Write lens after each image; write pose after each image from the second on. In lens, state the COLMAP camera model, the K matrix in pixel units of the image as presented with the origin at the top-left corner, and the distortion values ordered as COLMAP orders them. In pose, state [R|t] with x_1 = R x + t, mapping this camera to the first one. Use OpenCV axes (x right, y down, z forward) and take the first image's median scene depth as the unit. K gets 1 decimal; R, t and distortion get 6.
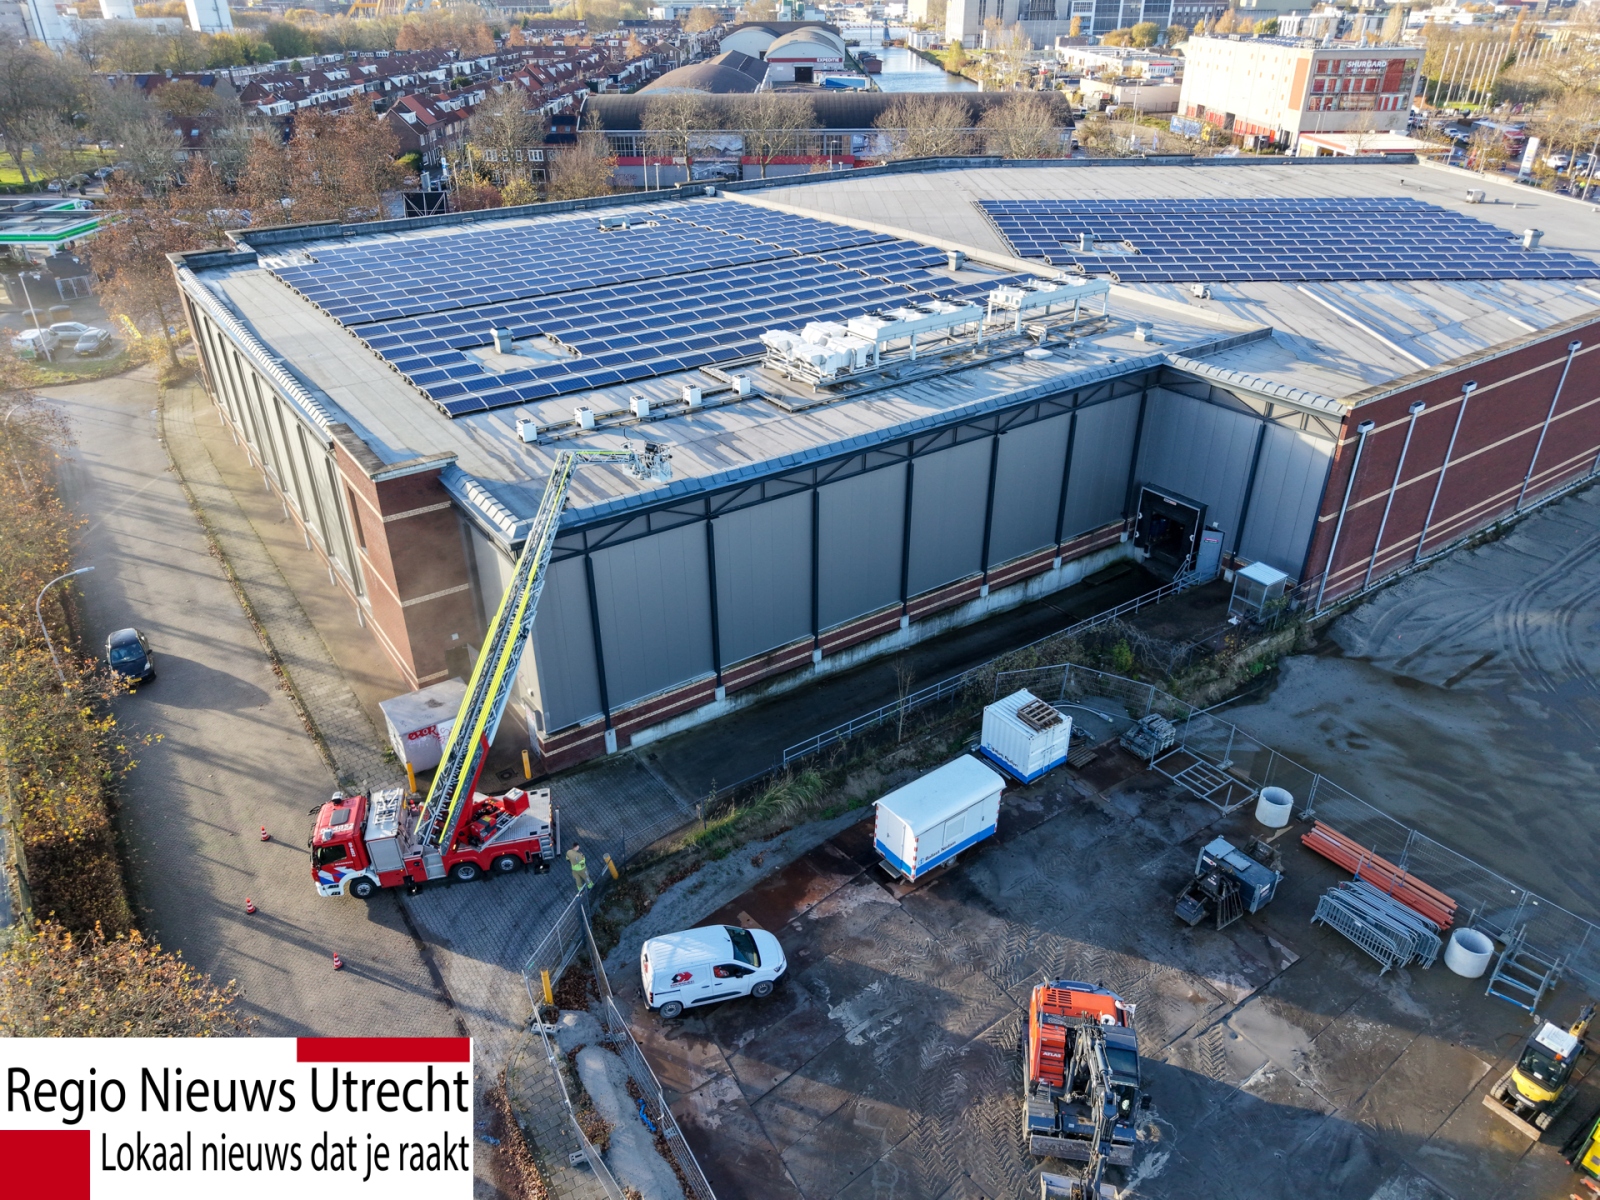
lens RADIAL K [[1077.4, 0, 802.9], [0, 1077.4, 600.4], [0, 0, 1]] dist [0.012997, -0.016614]
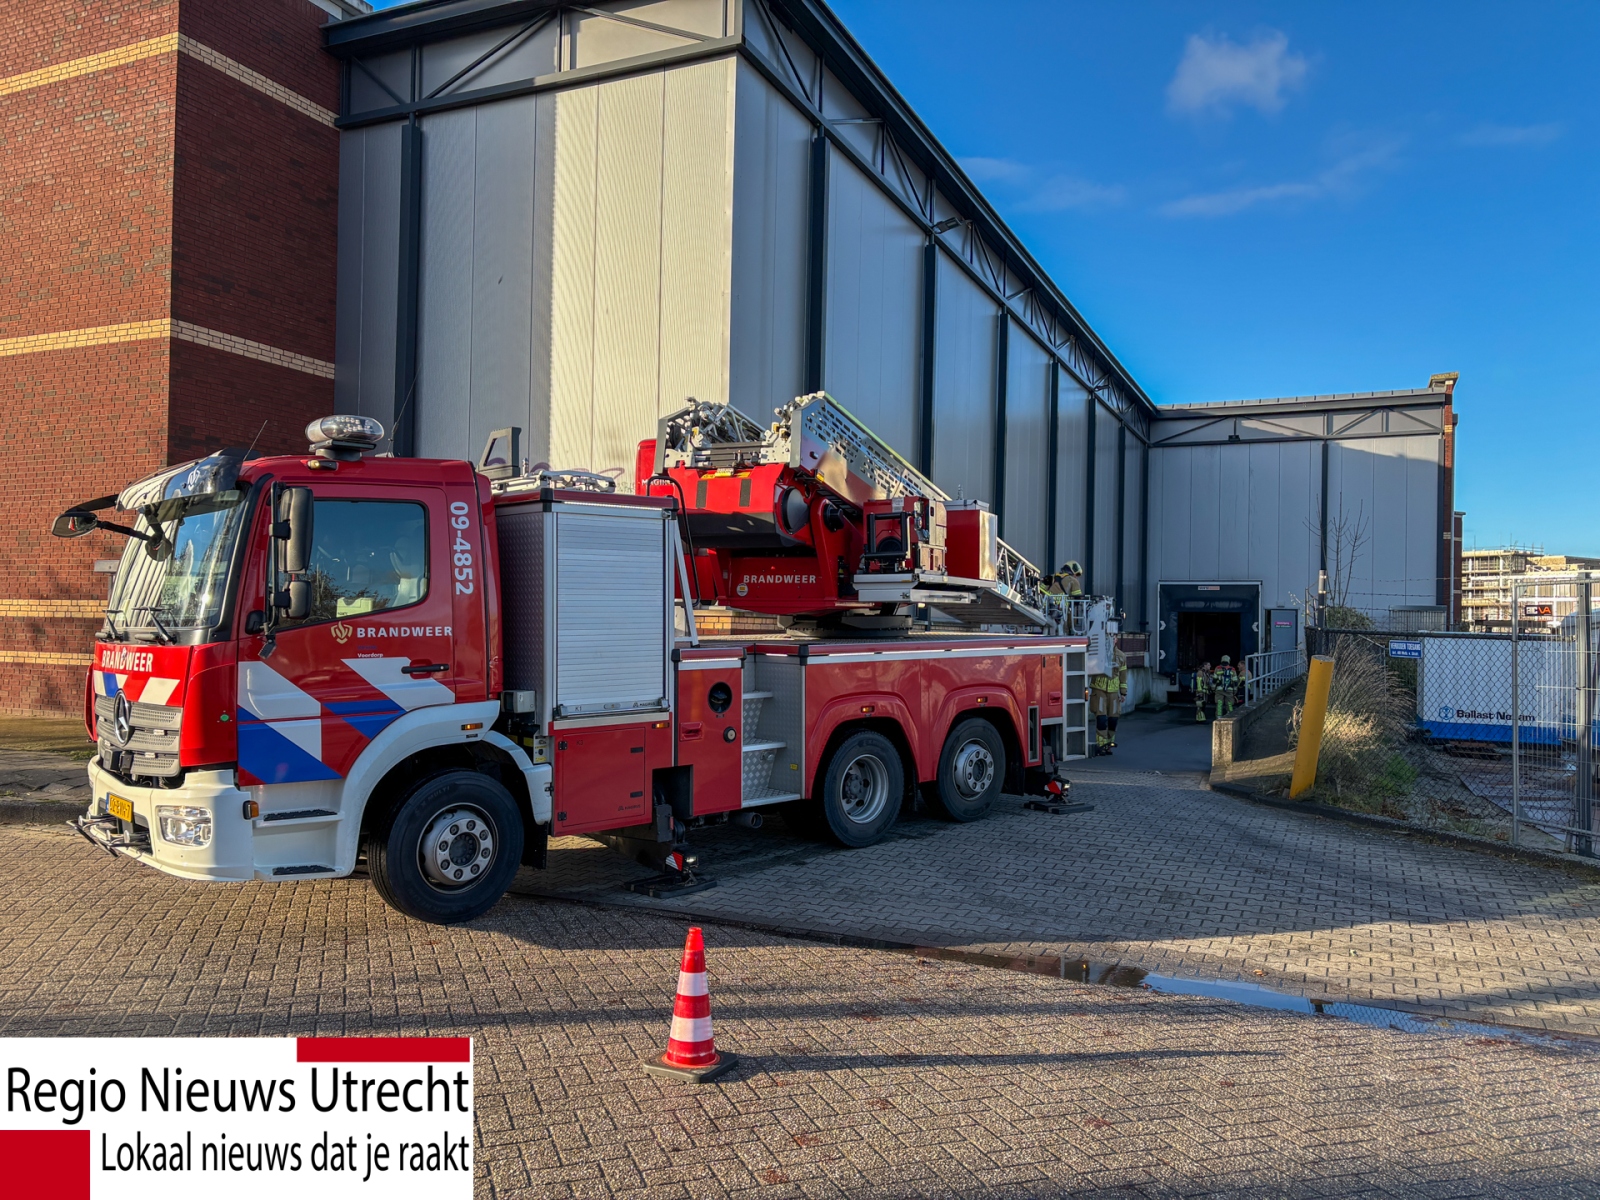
lens RADIAL K [[1200.8, 0, 786.2], [0, 1200.8, 611.1], [0, 0, 1]] dist [0.030977, 0.007343]
pose [[0.871265, 0.027513, 0.490042, -0.342961], [0.223077, 0.867146, -0.445303, 0.250002], [-0.437190, 0.497293, 0.749376, 0.608988]]
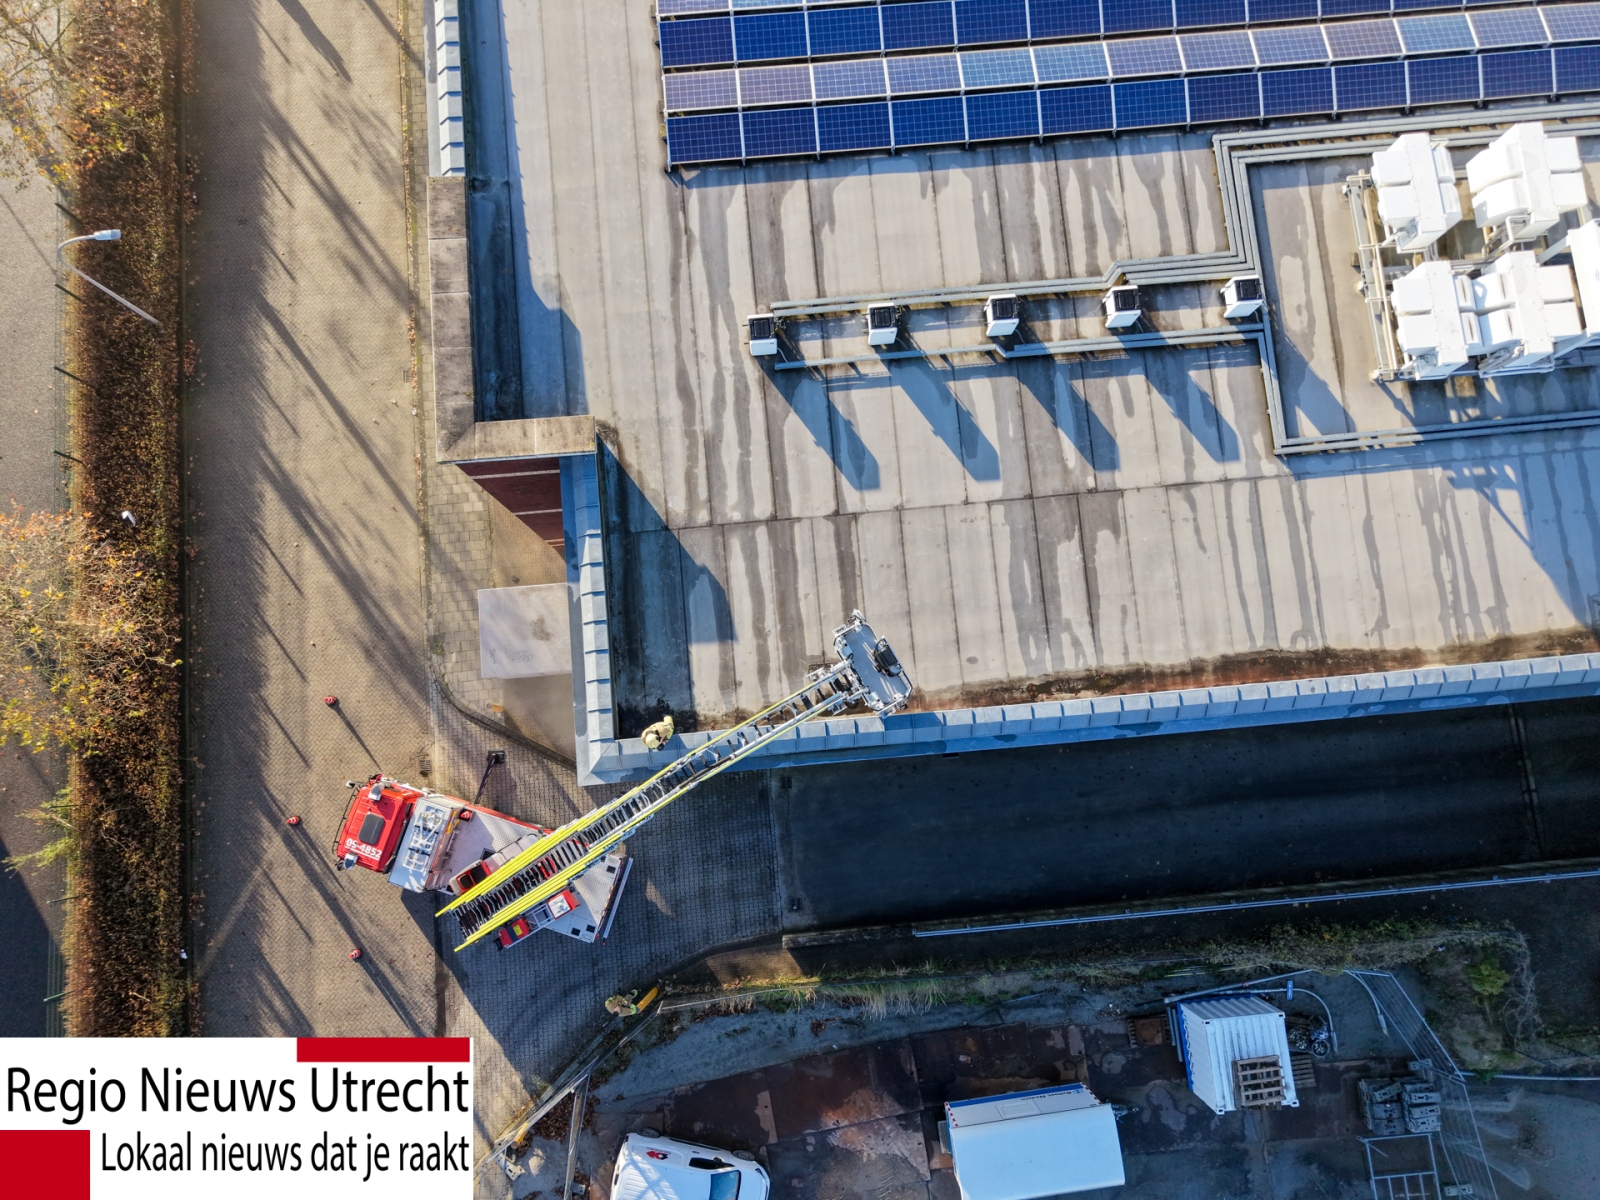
lens RADIAL K [[1077.4, 0, 797.8], [0, 1077.4, 589.7], [0, 0, 1]] dist [0.012997, -0.016614]
pose [[0.863613, 0.500153, -0.063396, -0.137547], [-0.253223, 0.539060, 0.803301, -0.485531], [0.435948, -0.677688, 0.592189, 0.578267]]
